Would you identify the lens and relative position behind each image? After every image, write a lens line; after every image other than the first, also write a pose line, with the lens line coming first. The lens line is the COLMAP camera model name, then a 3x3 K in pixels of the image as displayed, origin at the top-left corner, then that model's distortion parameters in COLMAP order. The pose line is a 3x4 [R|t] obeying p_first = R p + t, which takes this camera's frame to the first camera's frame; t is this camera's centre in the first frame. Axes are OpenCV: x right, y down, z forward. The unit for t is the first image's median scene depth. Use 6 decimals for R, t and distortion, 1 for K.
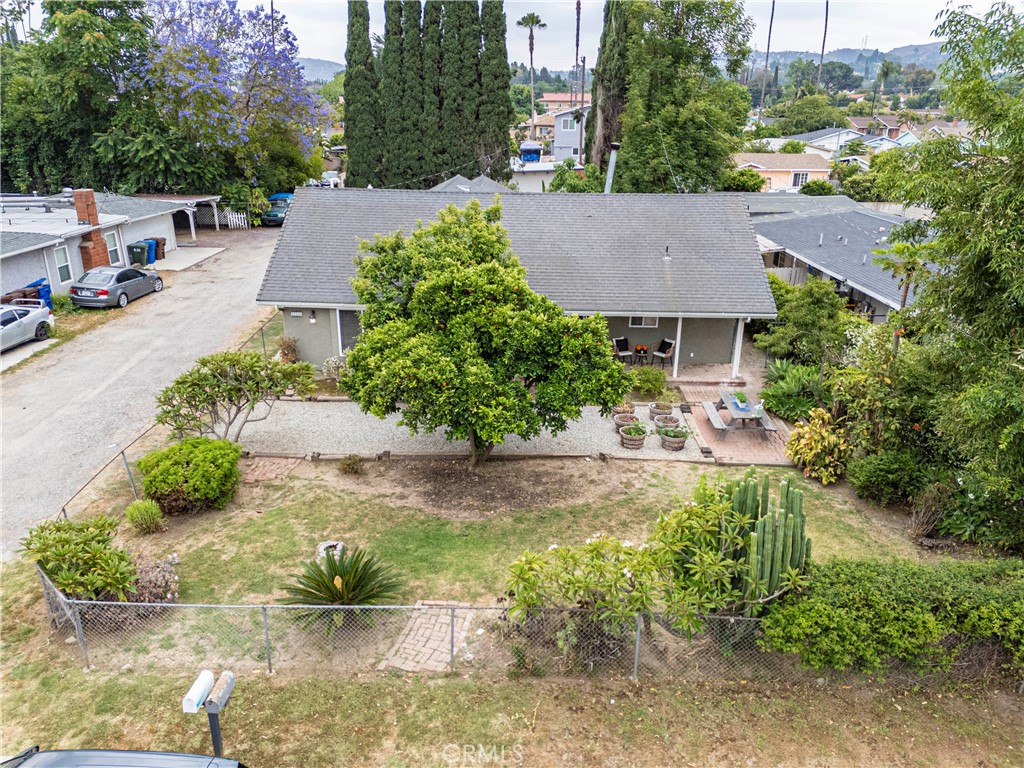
lens RADIAL K [[750.0, 0, 514.6], [0, 750.0, 383.6], [0, 0, 1]] dist [0.064403, -0.056855]
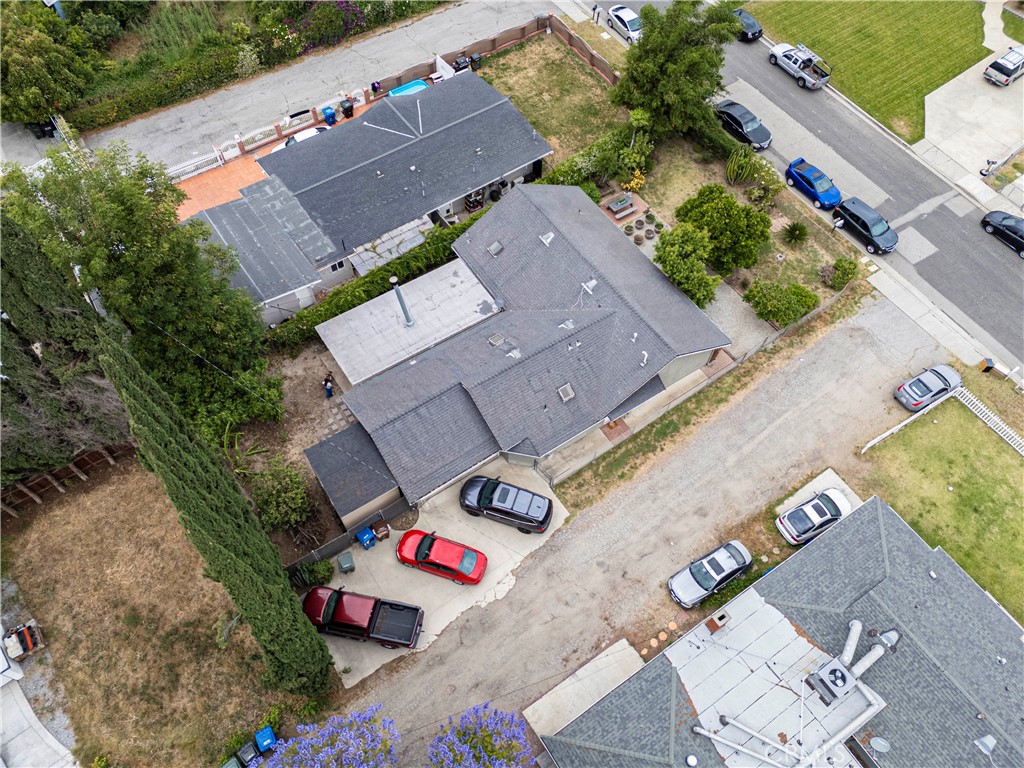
lens RADIAL K [[750.0, 0, 513.2], [0, 750.0, 378.5], [0, 0, 1]] dist [0.064403, -0.056855]
pose [[-0.579275, -0.701819, 0.414597, -0.466572], [0.260773, 0.322338, 0.909998, -1.056084], [-0.772294, 0.635255, -0.003707, 0.788510]]
